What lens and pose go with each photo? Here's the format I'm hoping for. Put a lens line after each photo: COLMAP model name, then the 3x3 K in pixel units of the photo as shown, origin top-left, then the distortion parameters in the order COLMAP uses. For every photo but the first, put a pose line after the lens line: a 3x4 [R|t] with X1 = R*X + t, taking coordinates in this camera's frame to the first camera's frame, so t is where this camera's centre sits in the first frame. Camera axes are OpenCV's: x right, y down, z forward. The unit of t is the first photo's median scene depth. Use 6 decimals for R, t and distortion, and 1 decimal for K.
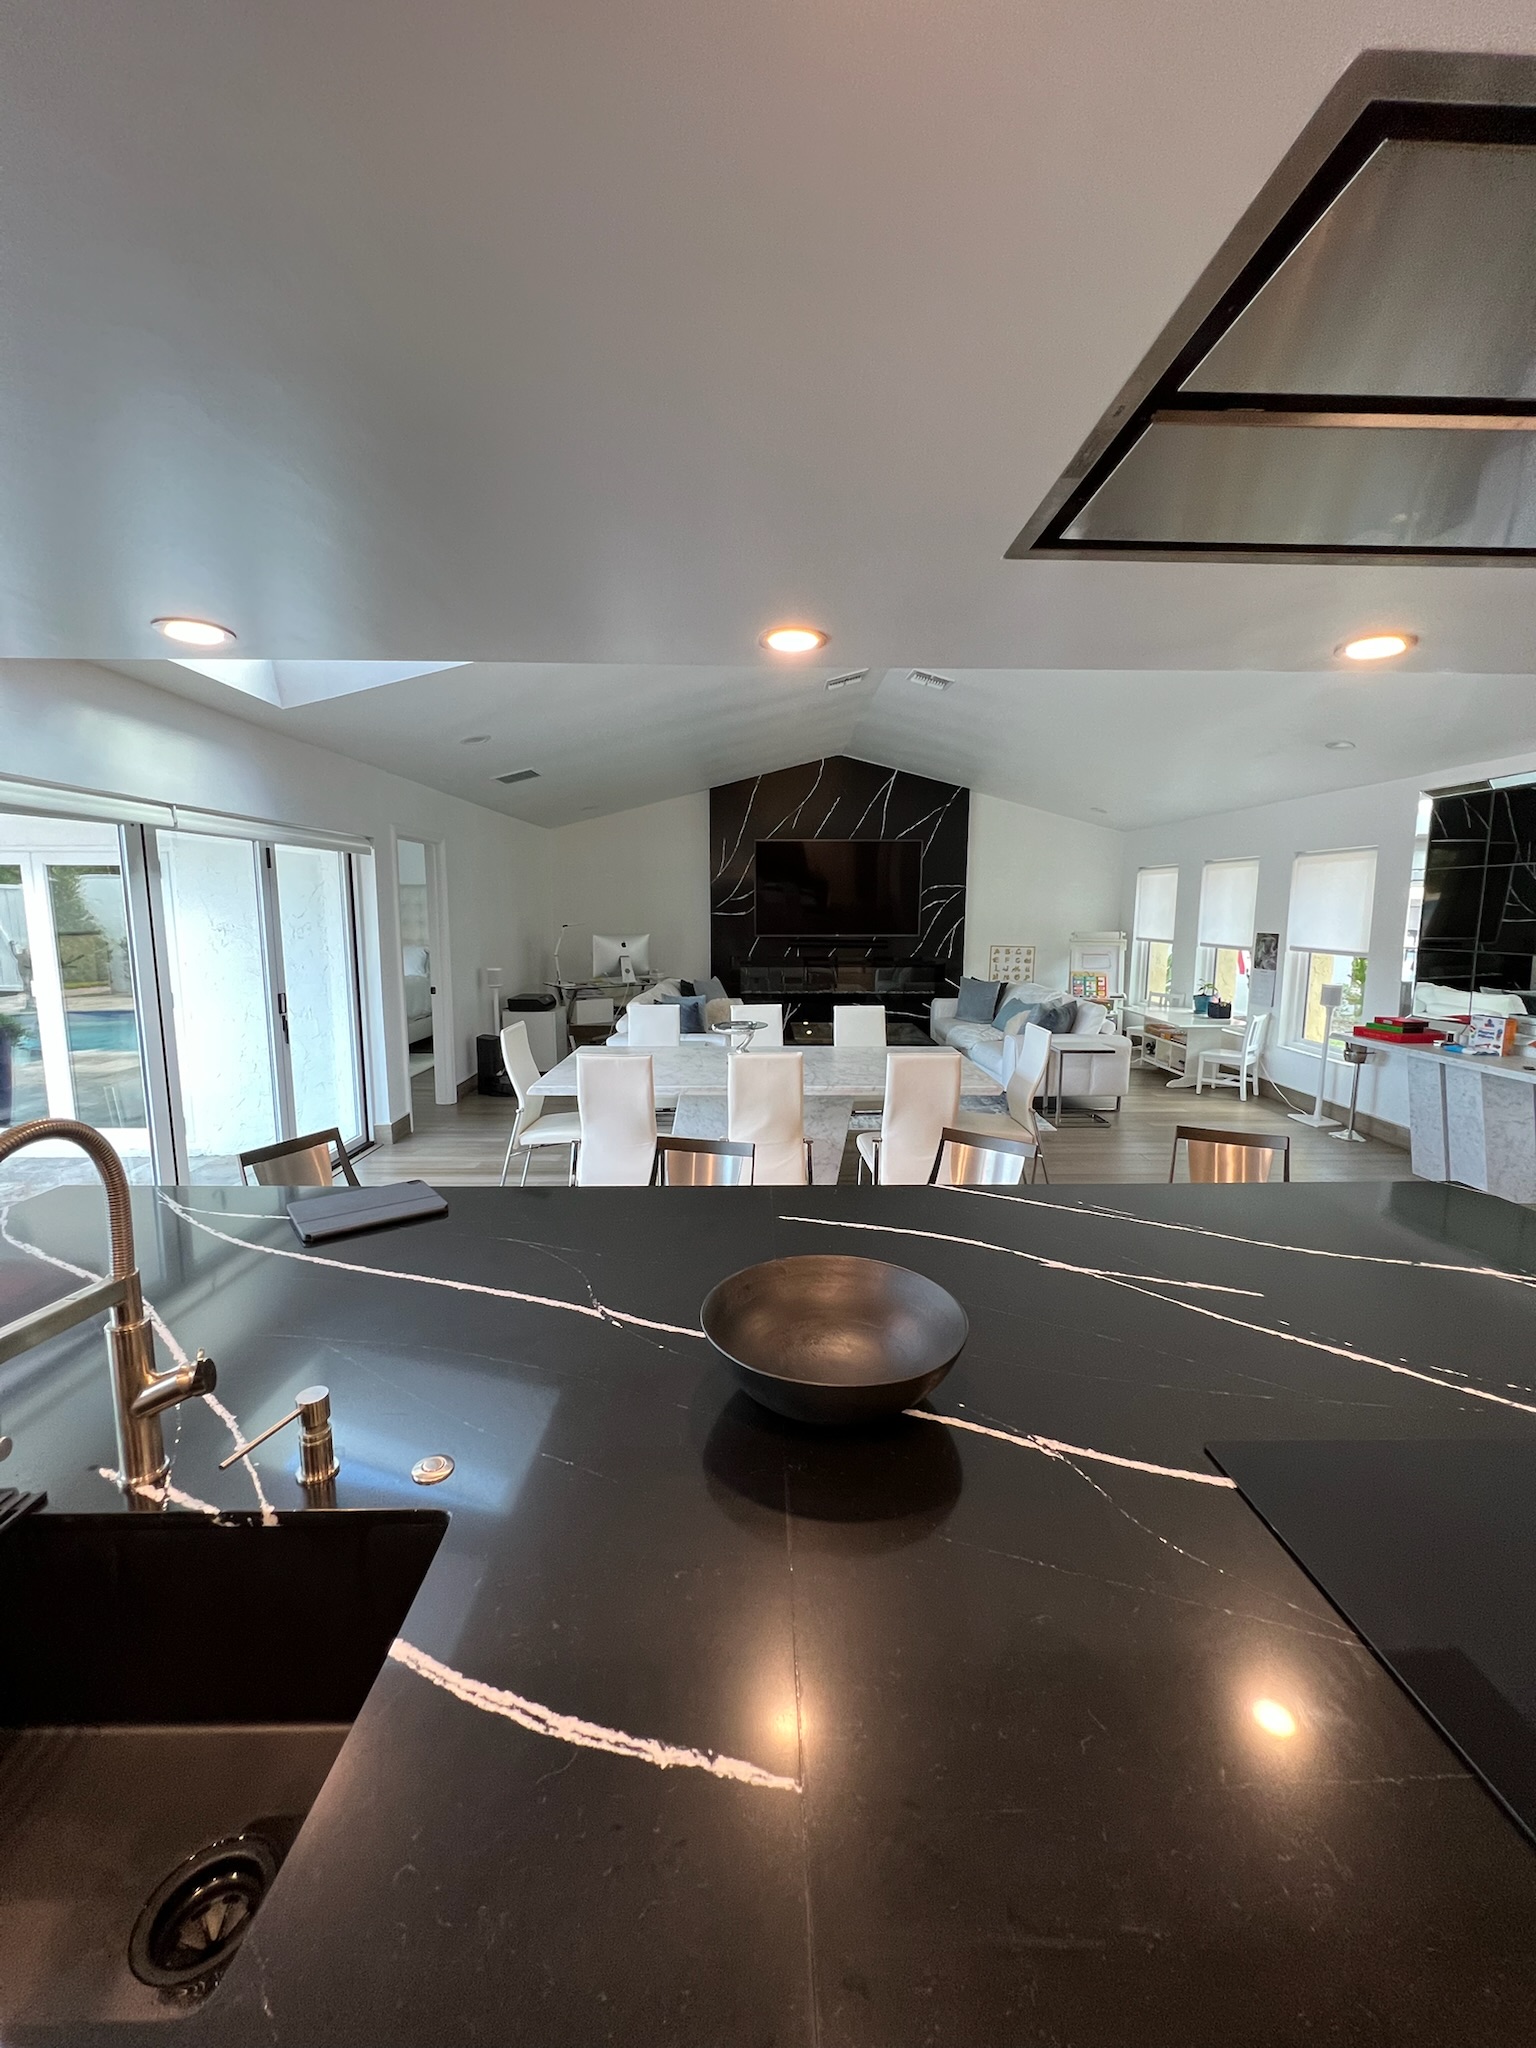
lens RADIAL K [[816.3, 0, 775.3], [0, 816.3, 1024.3], [0, 0, 1]] dist [0.003662, 0.000336]
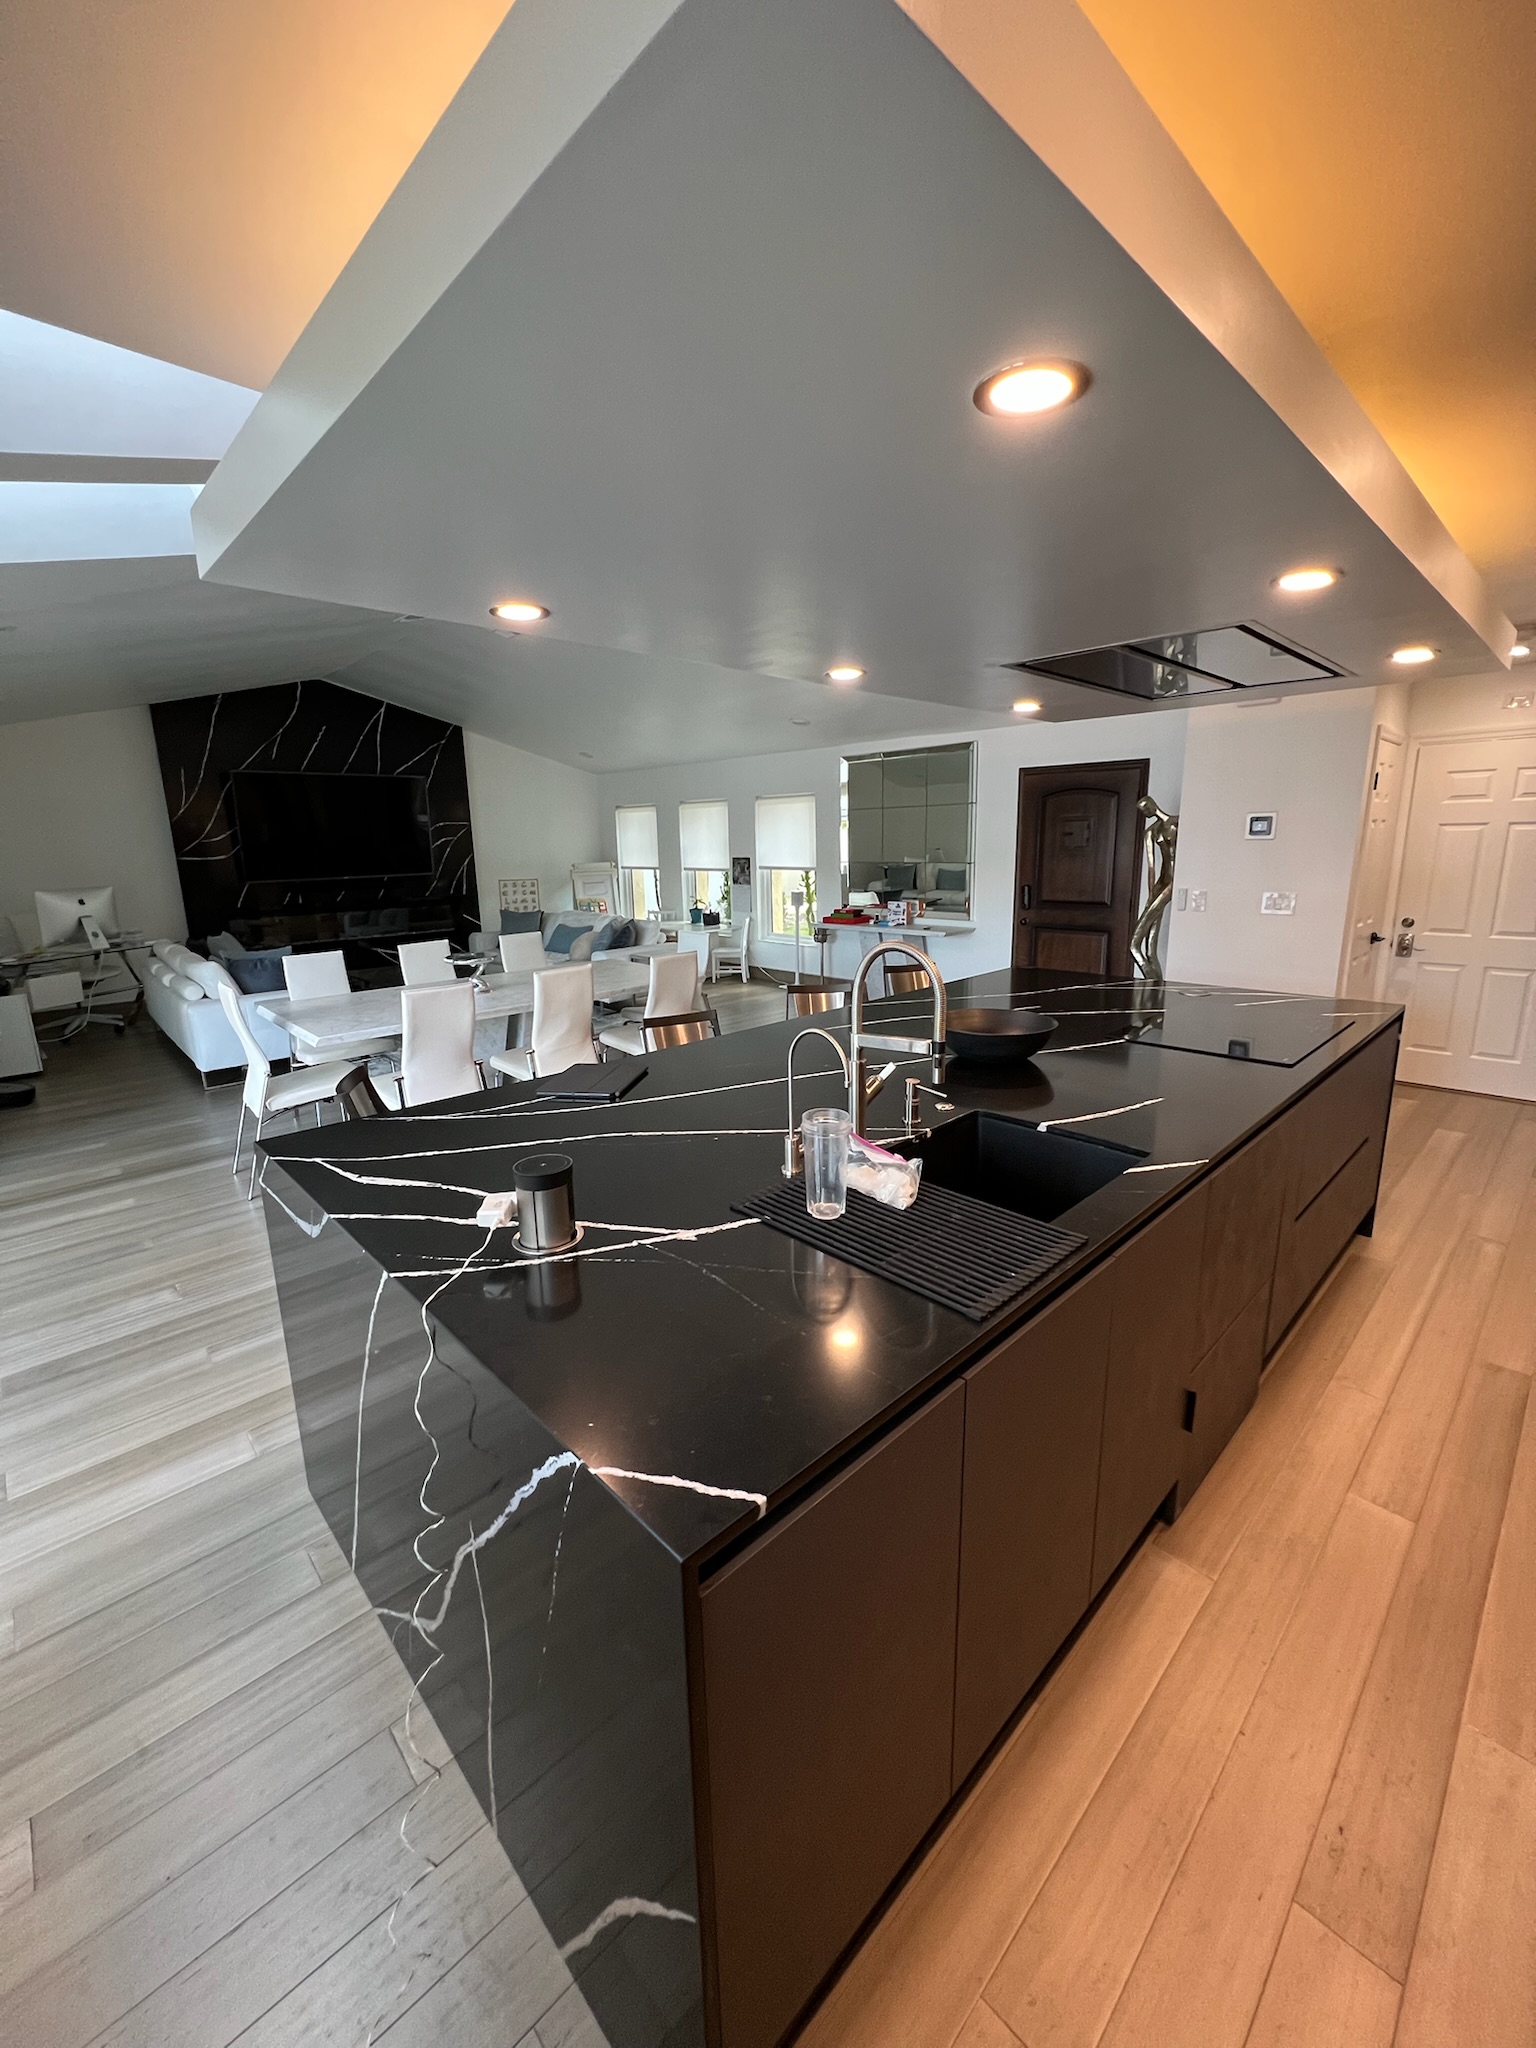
lens RADIAL K [[816.3, 0, 775.8], [0, 816.3, 1023.6], [0, 0, 1]] dist [0.003662, 0.000336]
pose [[0.744125, -0.168201, 0.646519, -0.244874], [0.118564, 0.985672, 0.119973, 0.003667], [-0.657435, -0.012621, 0.753406, -0.048197]]
